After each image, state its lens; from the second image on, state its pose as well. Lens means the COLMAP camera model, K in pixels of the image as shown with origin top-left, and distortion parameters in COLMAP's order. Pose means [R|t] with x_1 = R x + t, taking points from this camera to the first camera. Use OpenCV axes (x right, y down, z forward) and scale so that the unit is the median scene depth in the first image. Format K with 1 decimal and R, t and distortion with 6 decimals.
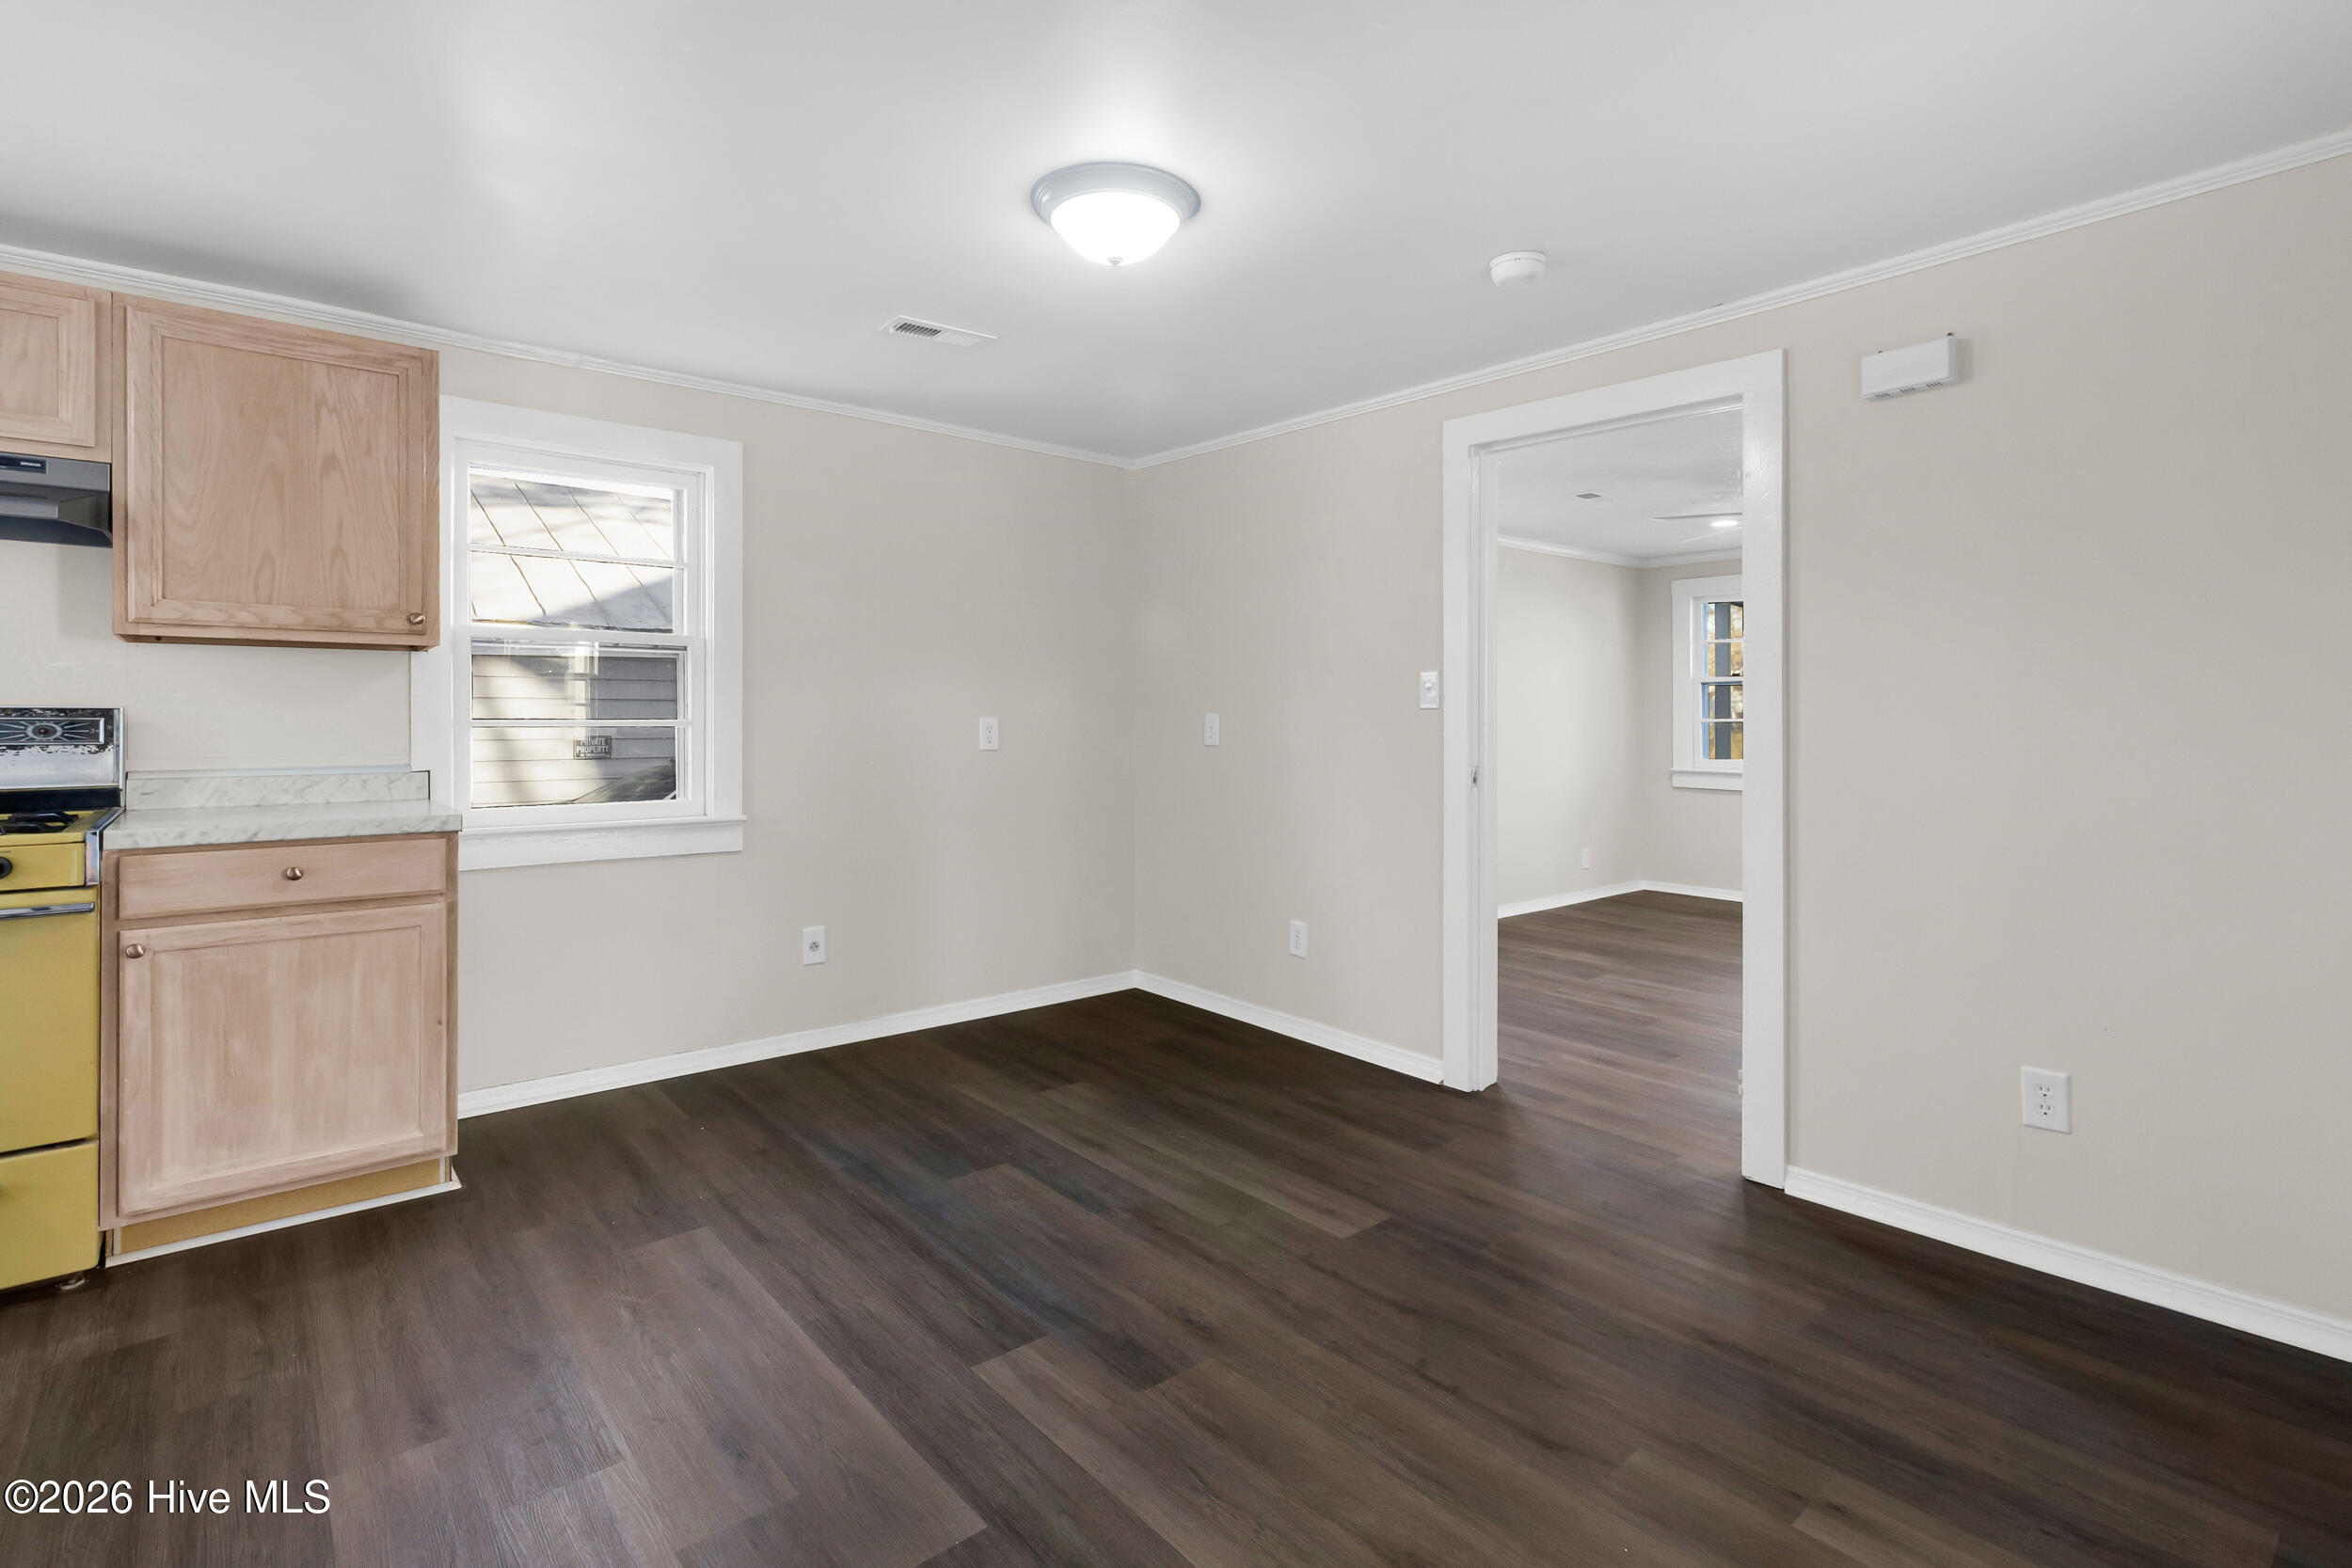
lens RADIAL K [[1104.0, 0, 1178.2], [0, 1104.0, 727.0], [0, 0, 1]] dist [-0.000050, 0.000161]
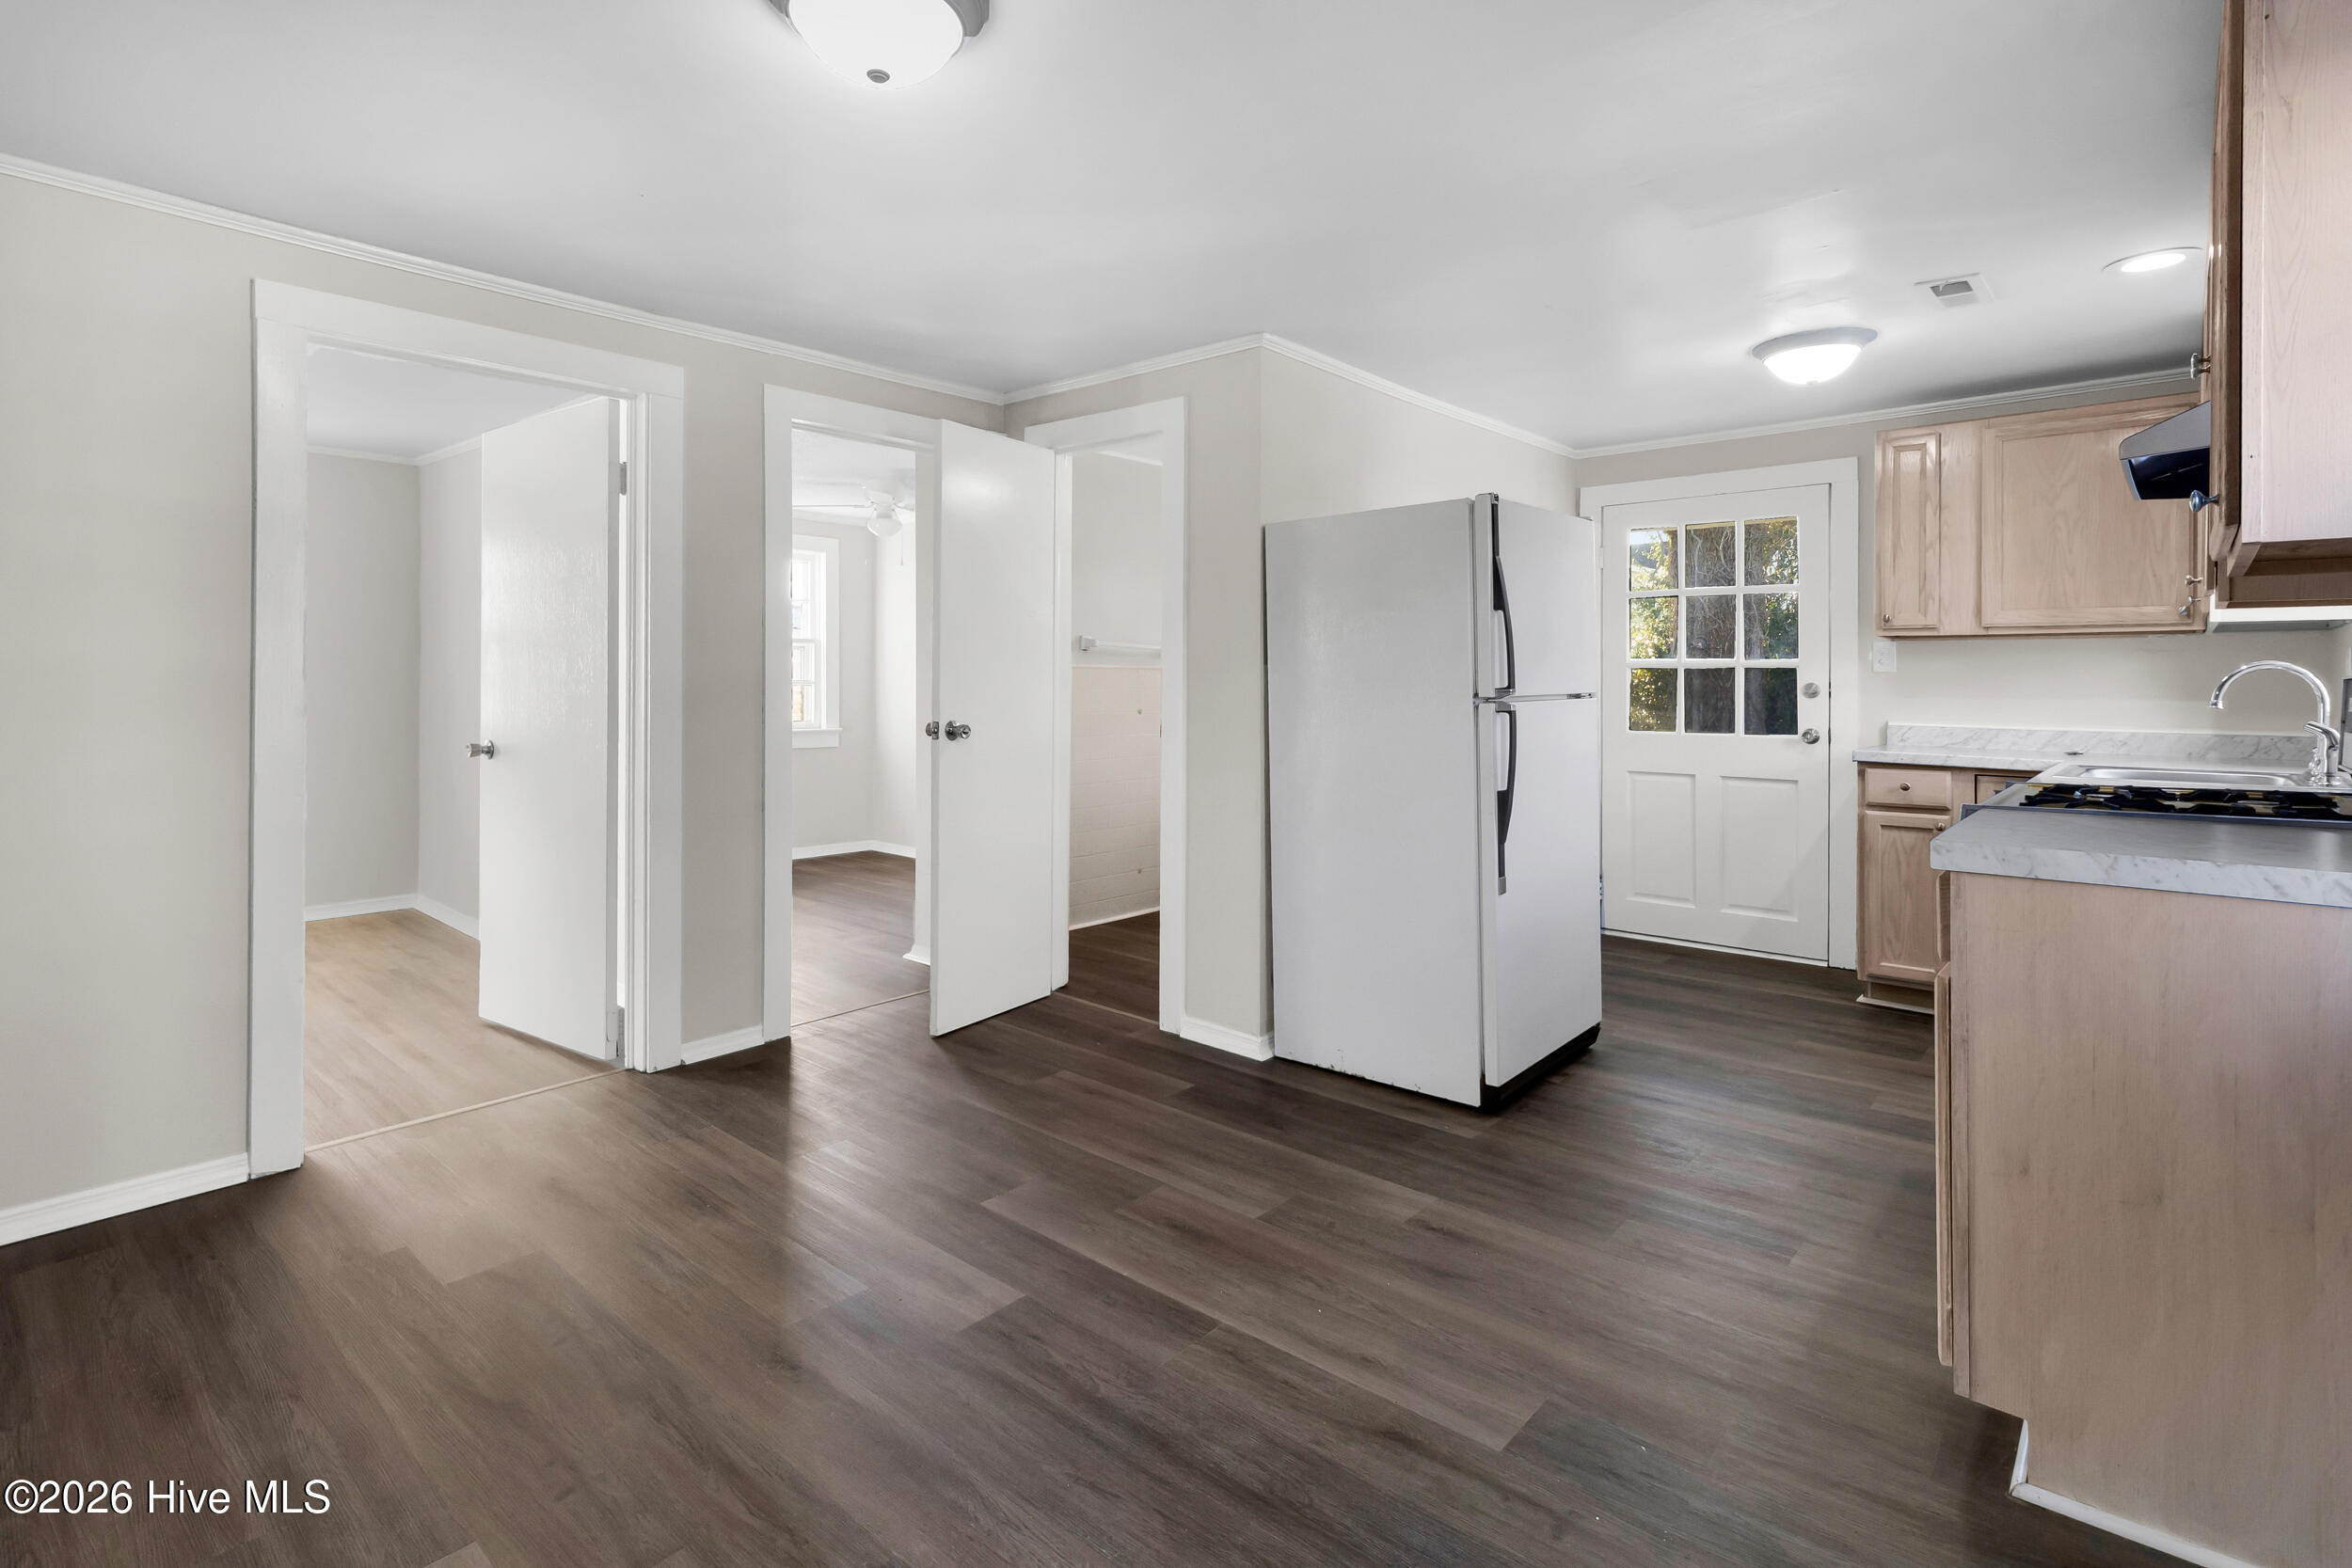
lens RADIAL K [[1126.8, 0, 1172.4], [0, 1126.8, 674.3], [0, 0, 1]] dist [0.002760, 0.000345]
pose [[-0.990518, -0.006217, -0.137245, -0.136426], [-0.005903, 0.999979, -0.002698, -0.010891], [0.137259, -0.001863, -0.990533, 1.624384]]
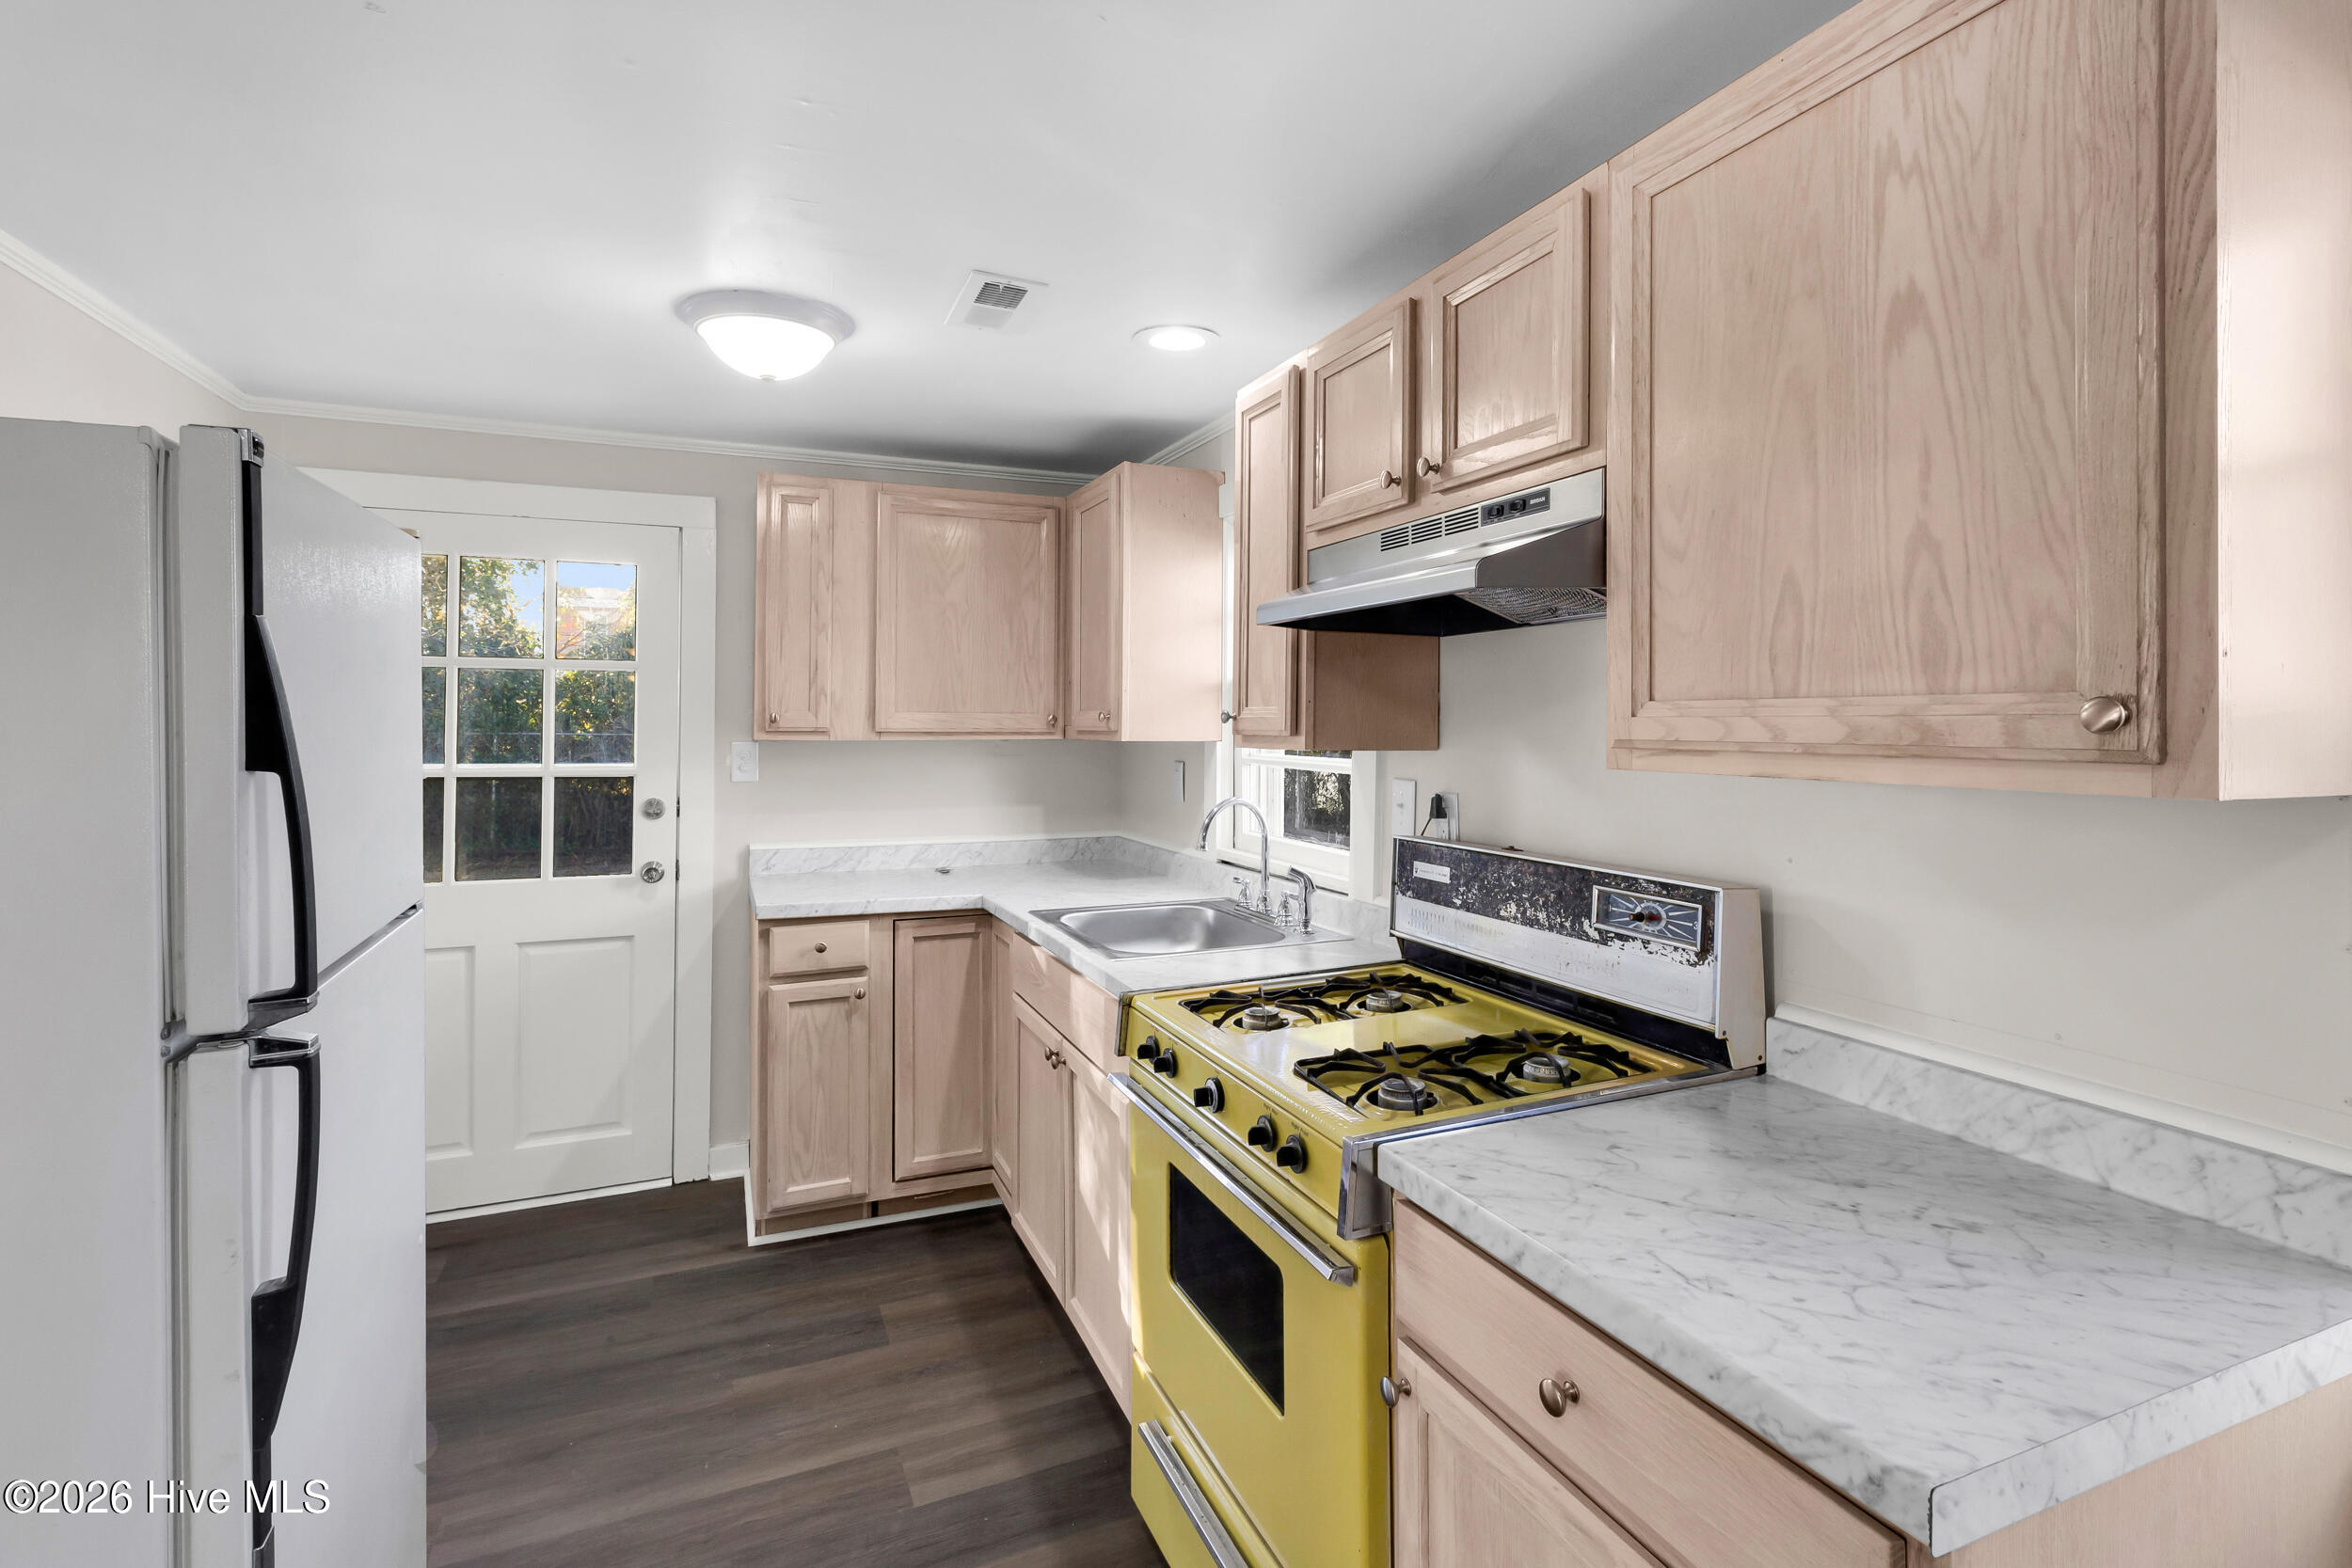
lens RADIAL K [[1109.5, 0, 1174.9], [0, 1109.5, 709.2], [0, 0, 1]] dist [0.001985, -0.000023]
pose [[-0.299871, -0.010085, -0.953926, -0.352326], [-0.006790, 0.999941, -0.008437, -0.105361], [0.953956, 0.003947, -0.299922, 0.933529]]
